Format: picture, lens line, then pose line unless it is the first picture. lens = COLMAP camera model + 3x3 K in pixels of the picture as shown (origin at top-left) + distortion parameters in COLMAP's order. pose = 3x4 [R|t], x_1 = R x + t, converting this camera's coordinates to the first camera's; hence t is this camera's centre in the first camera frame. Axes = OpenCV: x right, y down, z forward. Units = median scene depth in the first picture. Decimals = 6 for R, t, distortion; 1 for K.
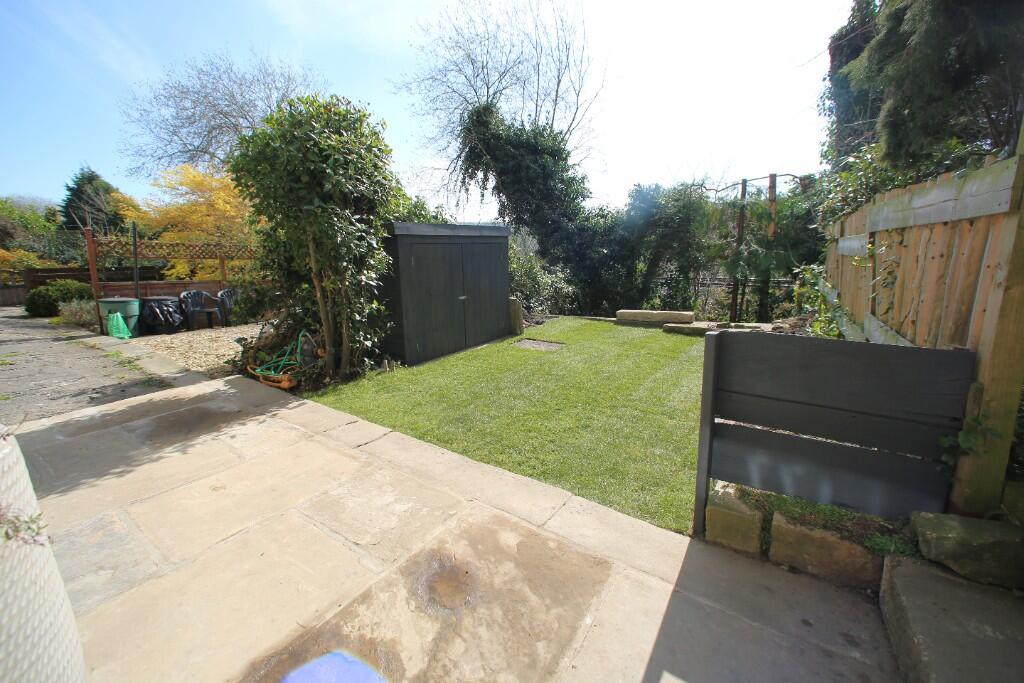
lens RADIAL K [[404.4, 0, 512.0], [0, 404.4, 341.5], [0, 0, 1]] dist [-0.017789, -0.000025]
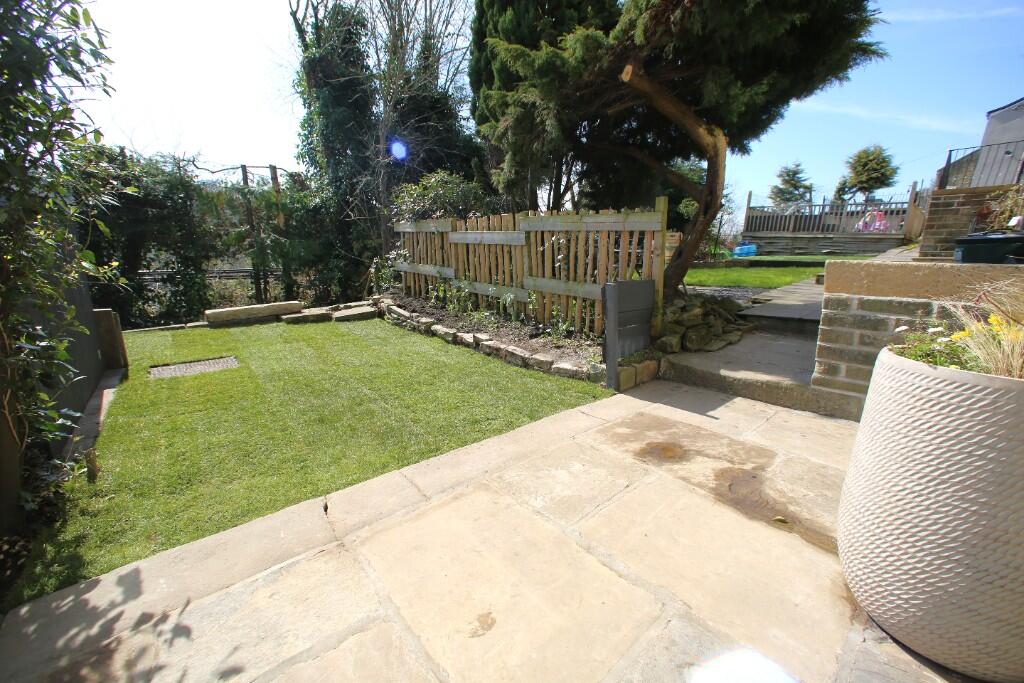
lens RADIAL K [[404.4, 0, 512.0], [0, 404.4, 341.5], [0, 0, 1]] dist [-0.017789, -0.000025]
pose [[0.265705, -0.208101, 0.941326, -0.825577], [0.183990, 0.969423, 0.162378, -0.088008], [-0.946334, 0.130050, 0.295869, 0.503766]]
